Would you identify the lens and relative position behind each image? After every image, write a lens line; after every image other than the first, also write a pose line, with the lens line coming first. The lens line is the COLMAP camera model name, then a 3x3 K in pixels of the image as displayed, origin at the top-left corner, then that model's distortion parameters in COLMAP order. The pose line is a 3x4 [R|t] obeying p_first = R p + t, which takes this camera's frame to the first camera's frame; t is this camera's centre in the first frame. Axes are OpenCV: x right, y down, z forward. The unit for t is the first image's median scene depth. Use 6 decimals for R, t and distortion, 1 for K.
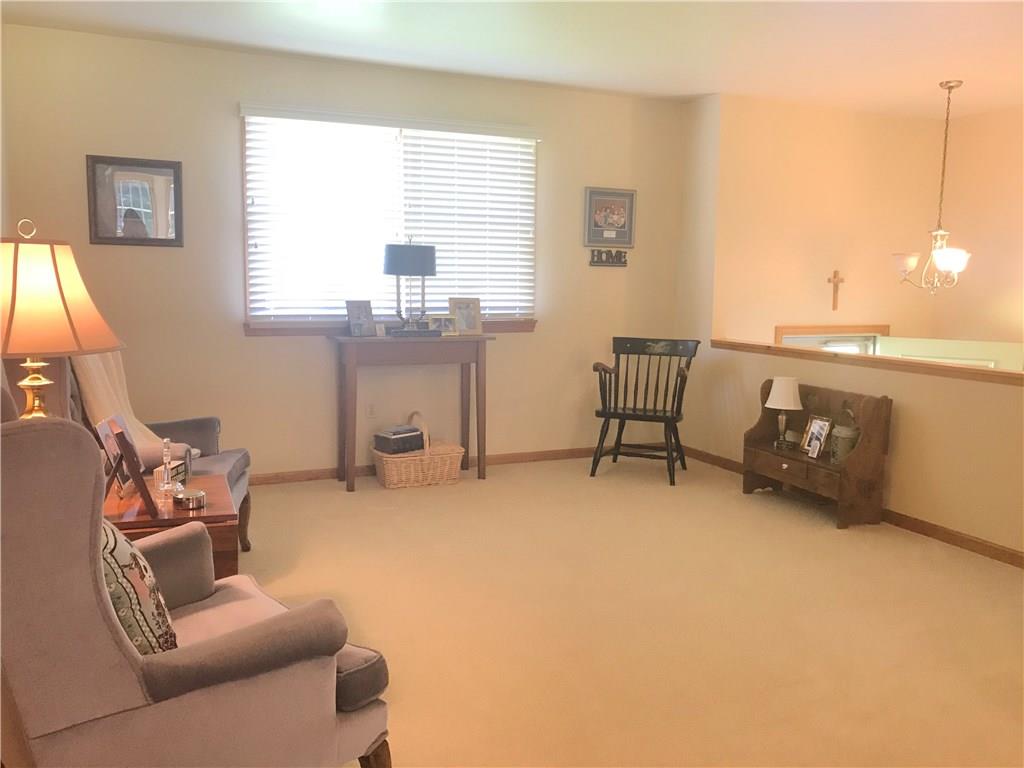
lens RADIAL K [[861.6, 0, 519.5], [0, 861.6, 376.2], [0, 0, 1]] dist [0.023952, -0.016311]
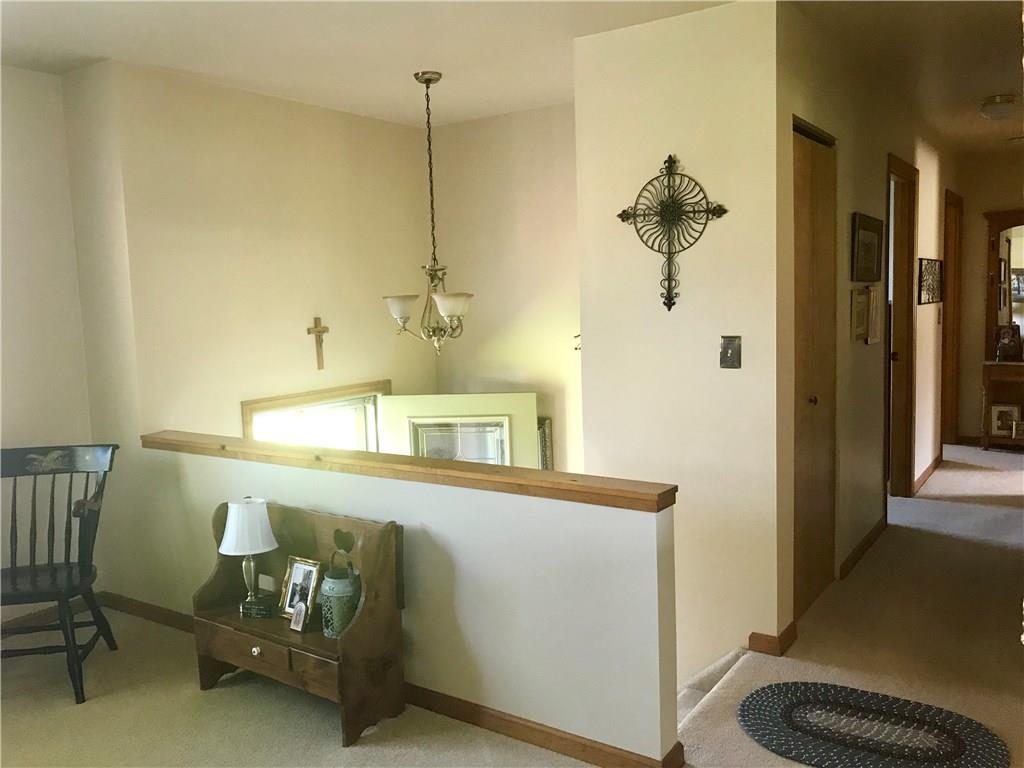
lens RADIAL K [[861.6, 0, 508.5], [0, 861.6, 378.9], [0, 0, 1]] dist [0.023952, -0.016311]
pose [[0.858616, -0.095569, 0.503631, 0.160460], [0.104808, 0.994442, 0.010024, -0.074676], [-0.501790, 0.044177, 0.863861, 0.343633]]
